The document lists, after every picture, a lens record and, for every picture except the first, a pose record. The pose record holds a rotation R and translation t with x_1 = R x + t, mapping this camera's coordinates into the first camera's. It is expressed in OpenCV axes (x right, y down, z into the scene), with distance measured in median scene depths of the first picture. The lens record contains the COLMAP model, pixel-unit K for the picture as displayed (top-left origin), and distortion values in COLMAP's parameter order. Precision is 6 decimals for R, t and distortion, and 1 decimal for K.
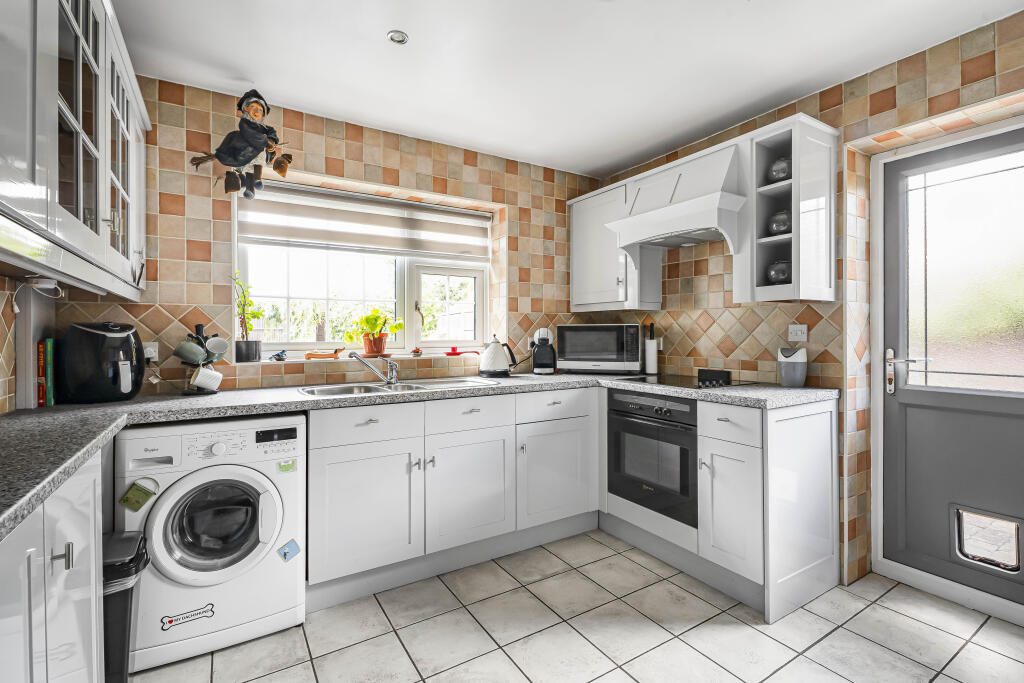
lens RADIAL K [[460.6, 0, 506.5], [0, 460.6, 340.2], [0, 0, 1]] dist [0.001312, 0.000323]
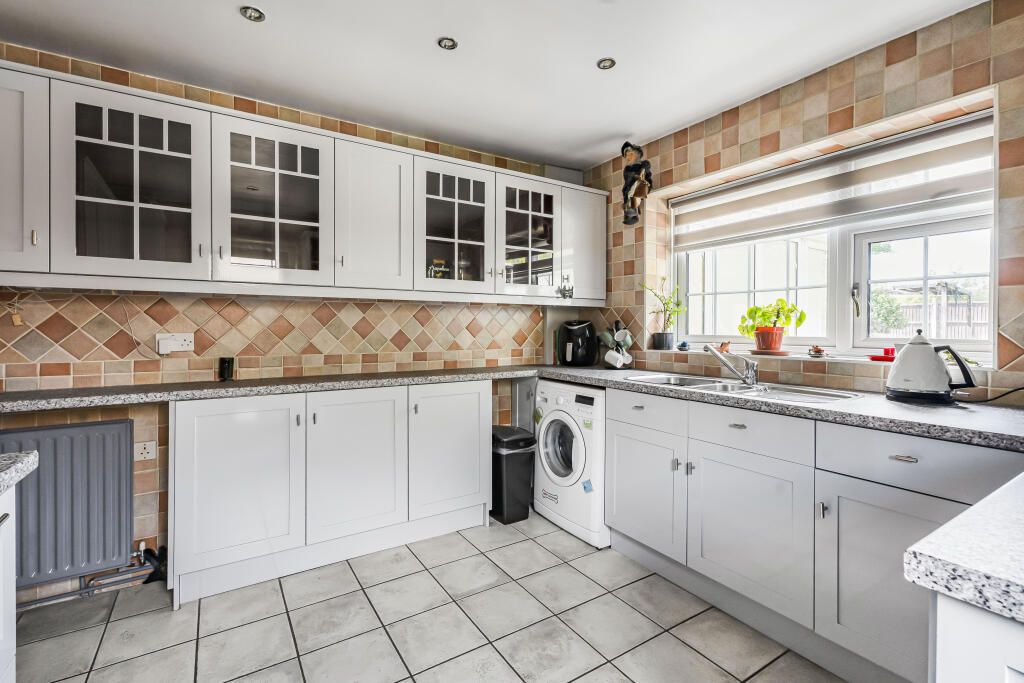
lens RADIAL K [[465.1, 0, 511.7], [0, 465.1, 333.4], [0, 0, 1]] dist [-0.000179, -0.000397]
pose [[0.017943, 0.017289, -0.999690, 0.678308], [-0.016143, 0.999725, 0.017000, -0.011544], [0.999709, 0.015833, 0.018217, 0.567760]]
